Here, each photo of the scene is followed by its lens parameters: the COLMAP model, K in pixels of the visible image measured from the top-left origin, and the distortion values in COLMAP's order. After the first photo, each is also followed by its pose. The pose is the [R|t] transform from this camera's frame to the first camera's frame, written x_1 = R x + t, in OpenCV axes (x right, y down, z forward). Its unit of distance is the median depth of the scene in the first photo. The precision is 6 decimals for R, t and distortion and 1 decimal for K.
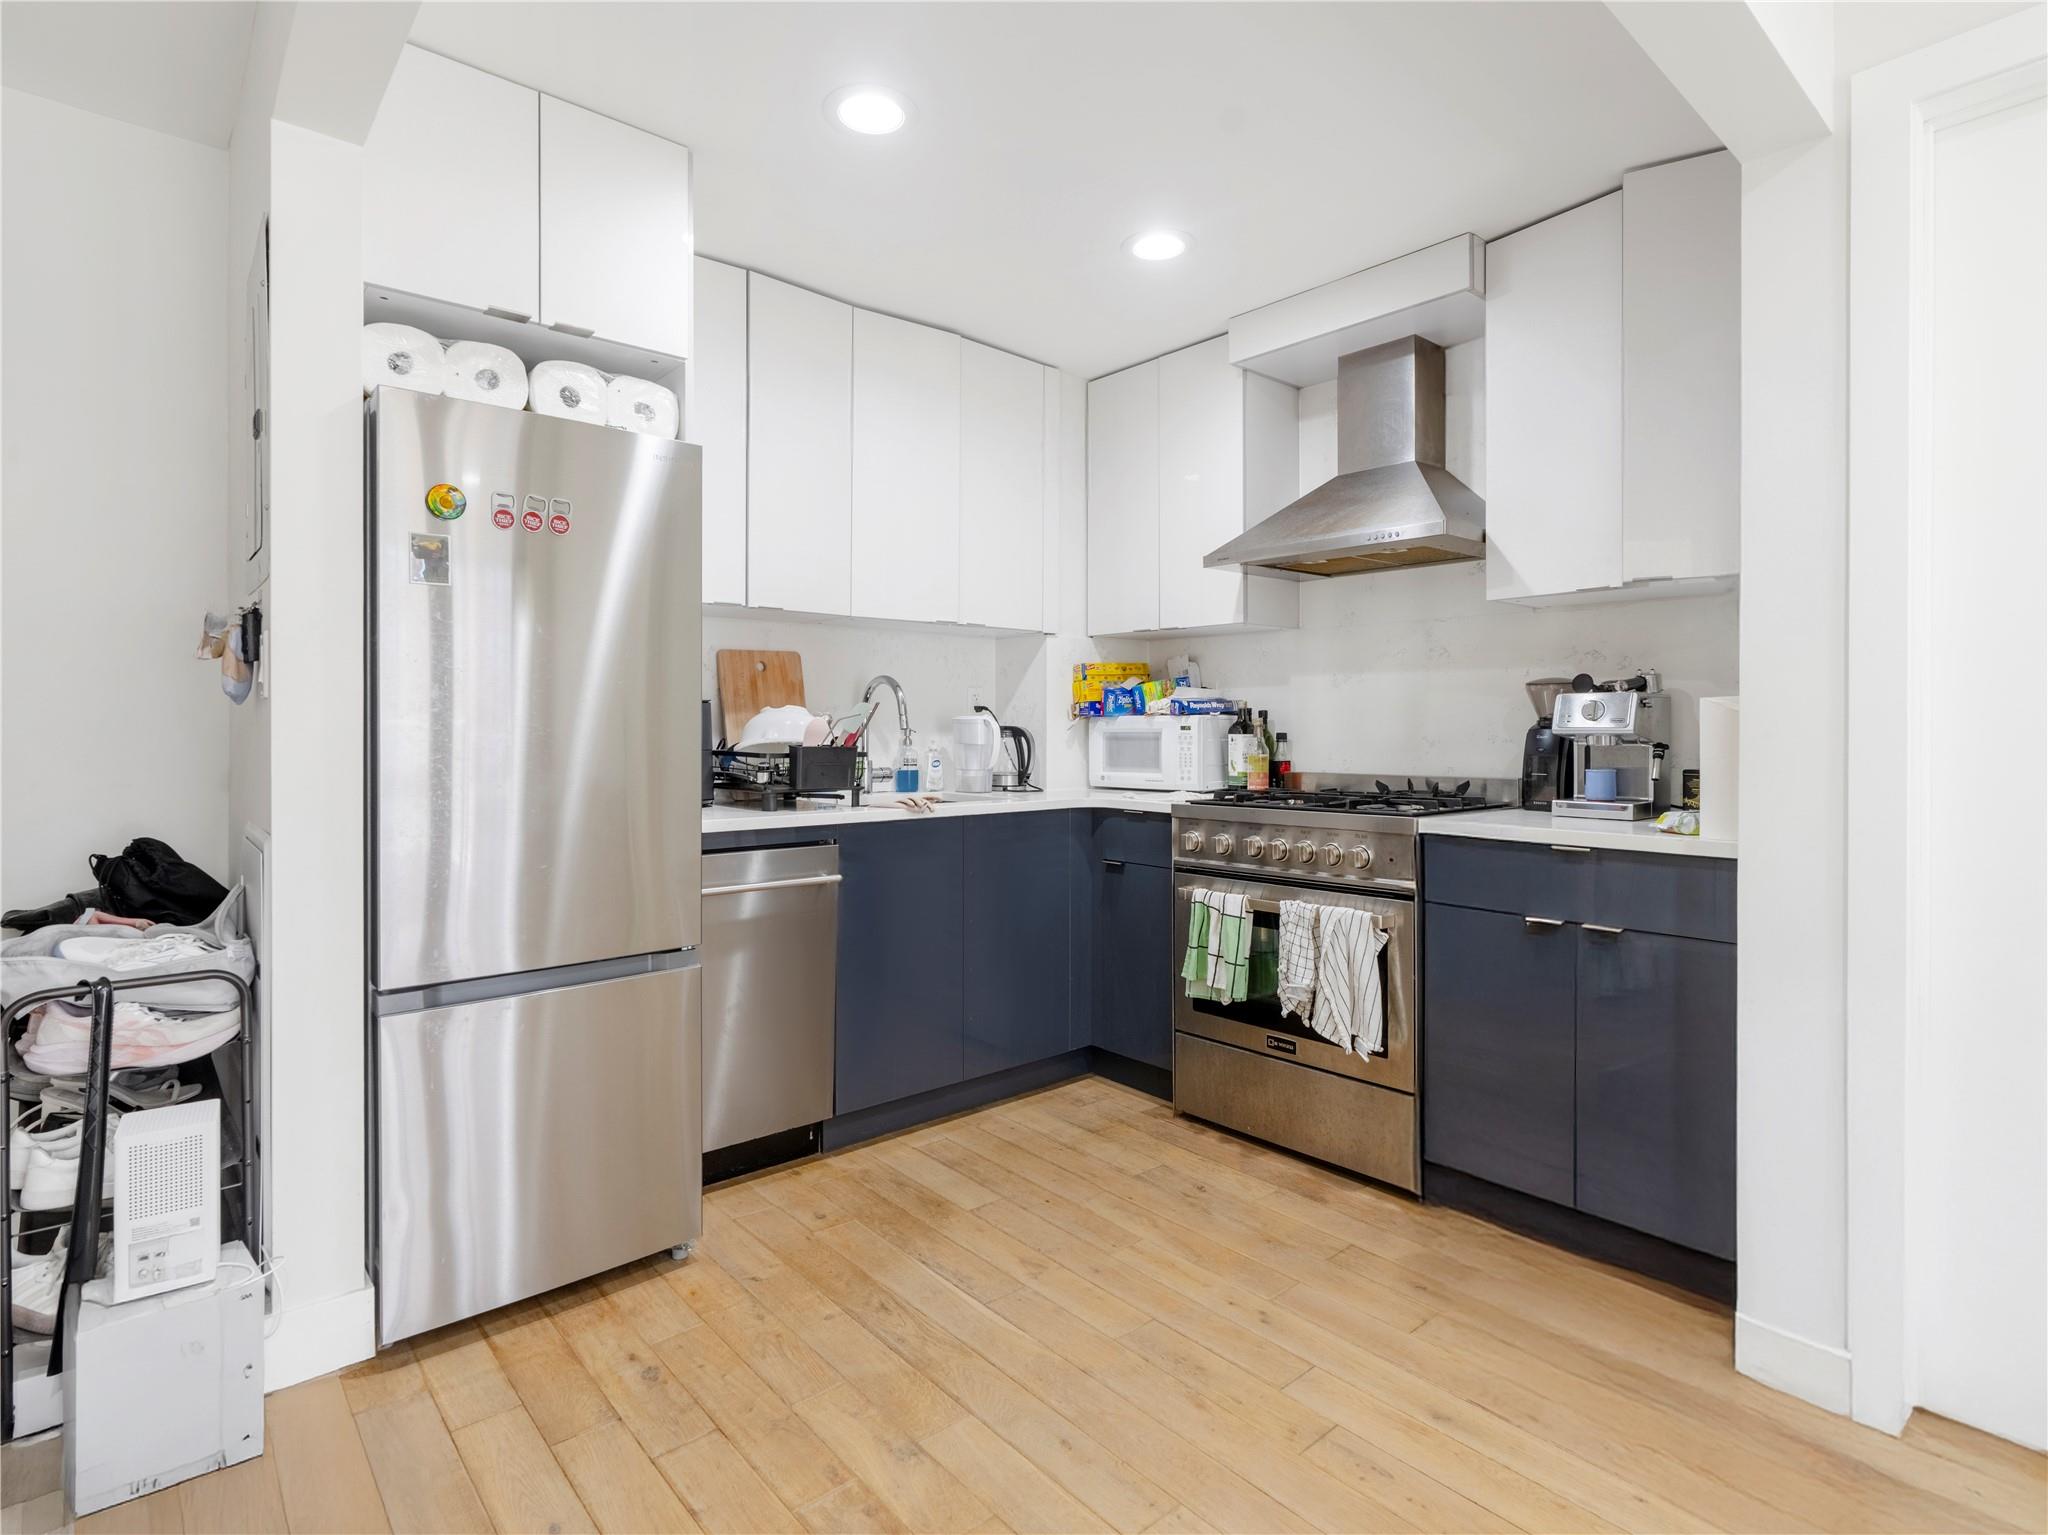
lens RADIAL K [[1024.1, 0, 1032.4], [0, 1024.1, 744.2], [0, 0, 1]] dist [-0.000943, 0.000512]
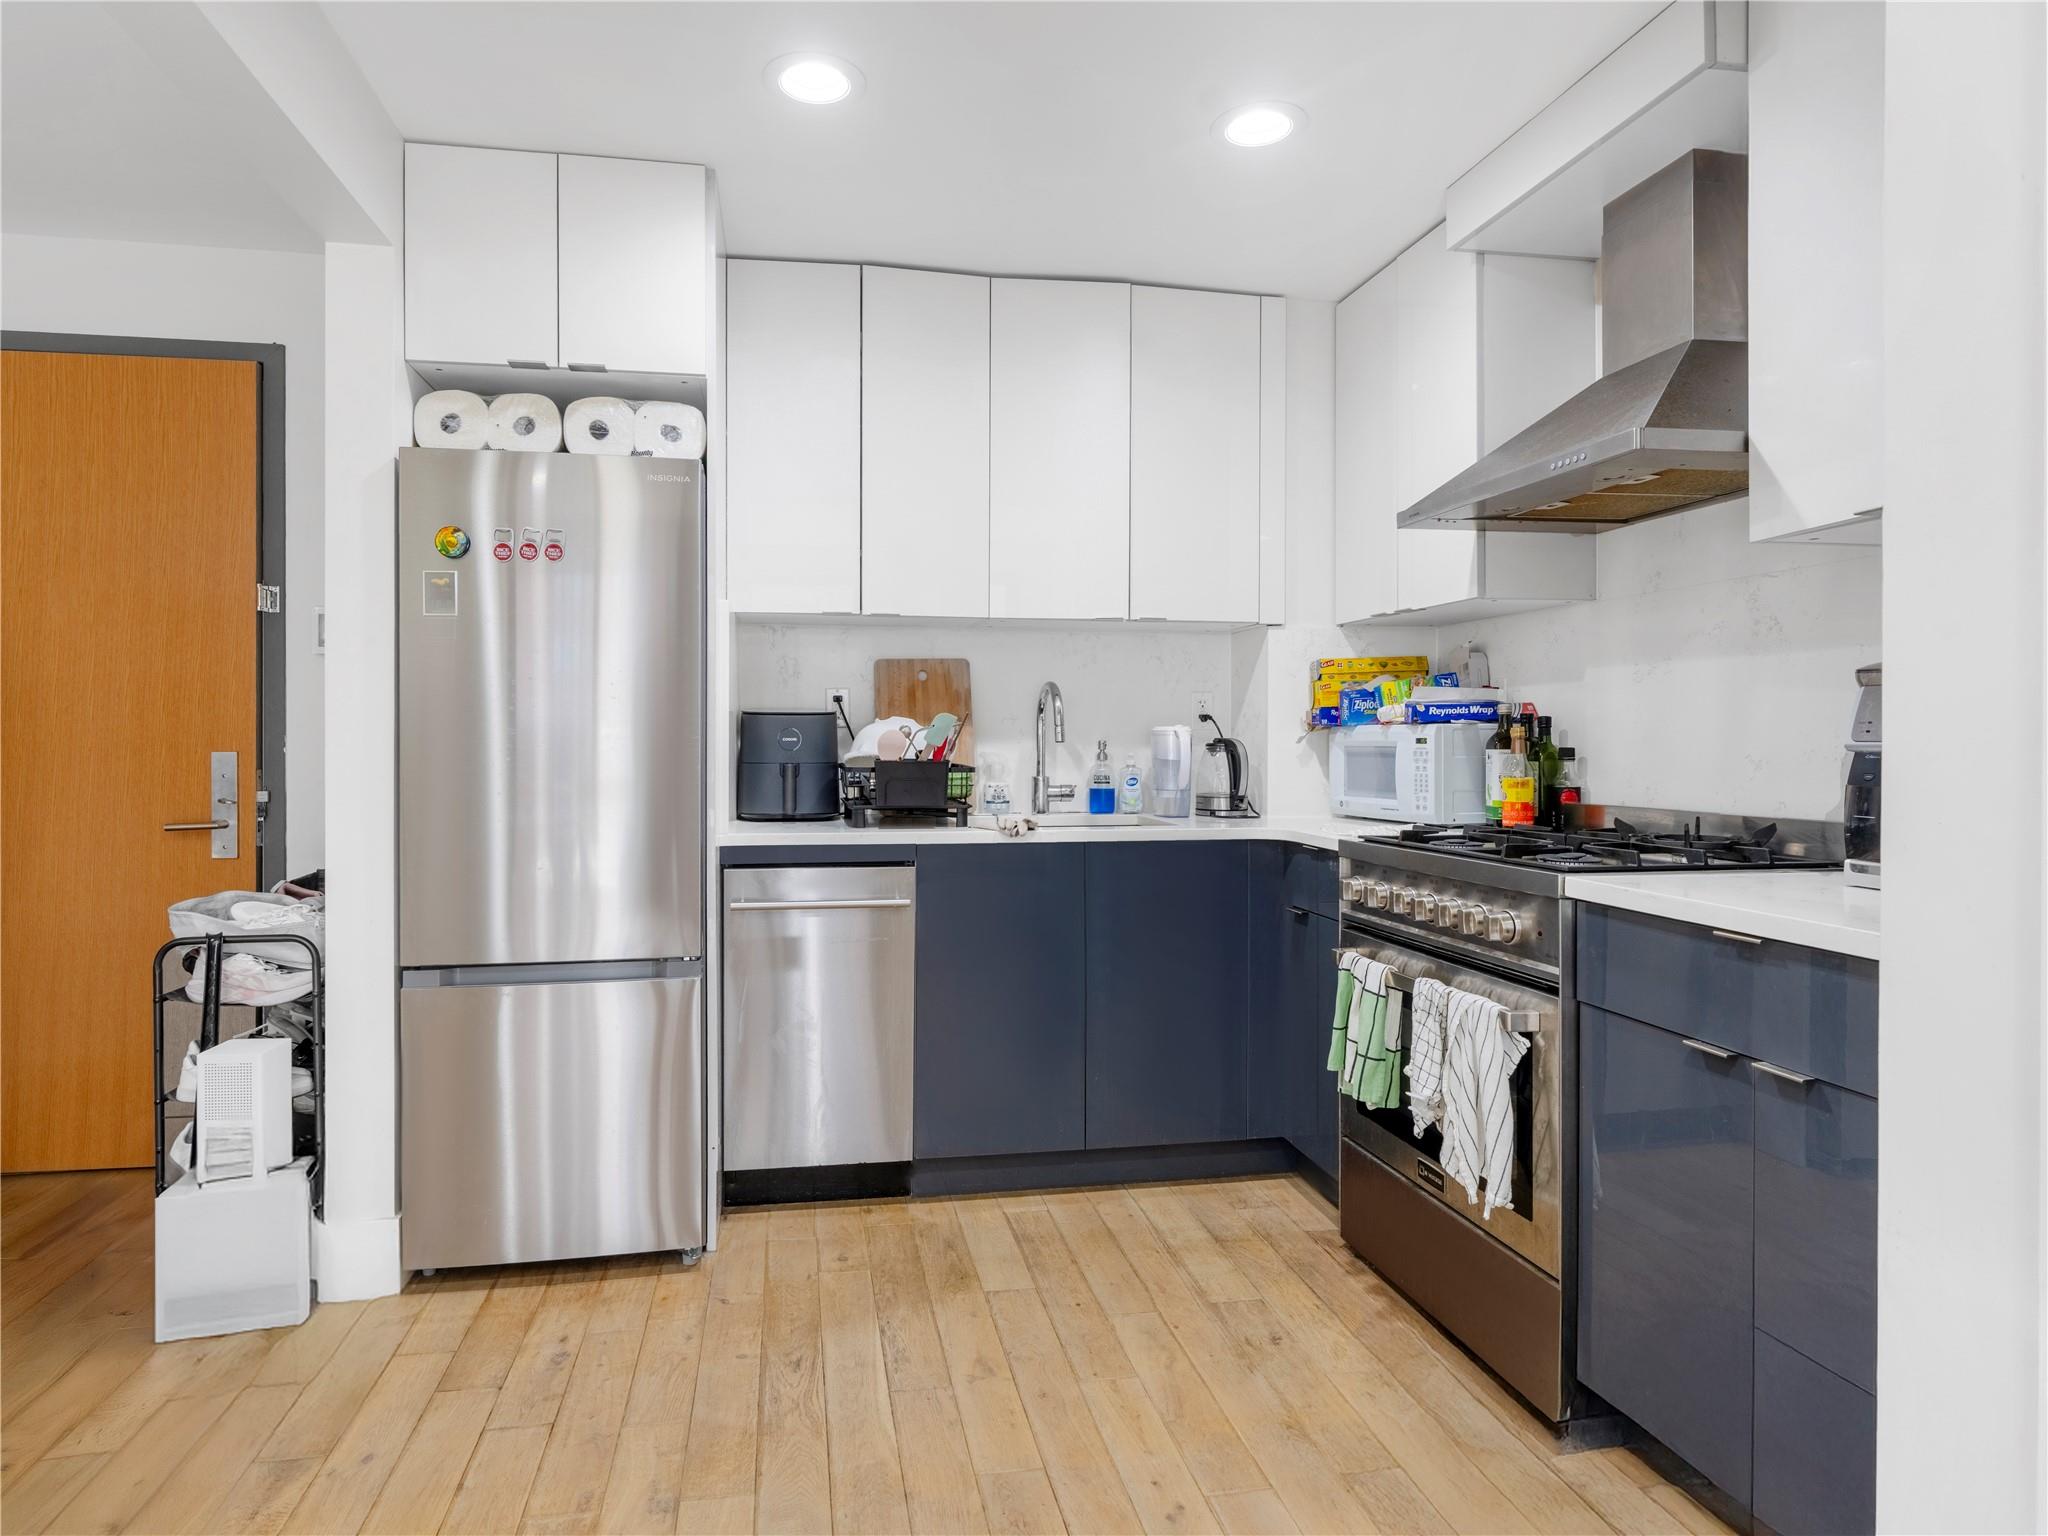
lens RADIAL K [[1152.4, 0, 1017.1], [0, 1152.4, 756.0], [0, 0, 1]] dist [0.000060, -0.000539]
pose [[0.861607, 0.007713, -0.507518, 0.398945], [-0.008330, 0.999965, 0.001054, -0.003717], [0.507508, 0.003320, 0.861640, 0.140888]]
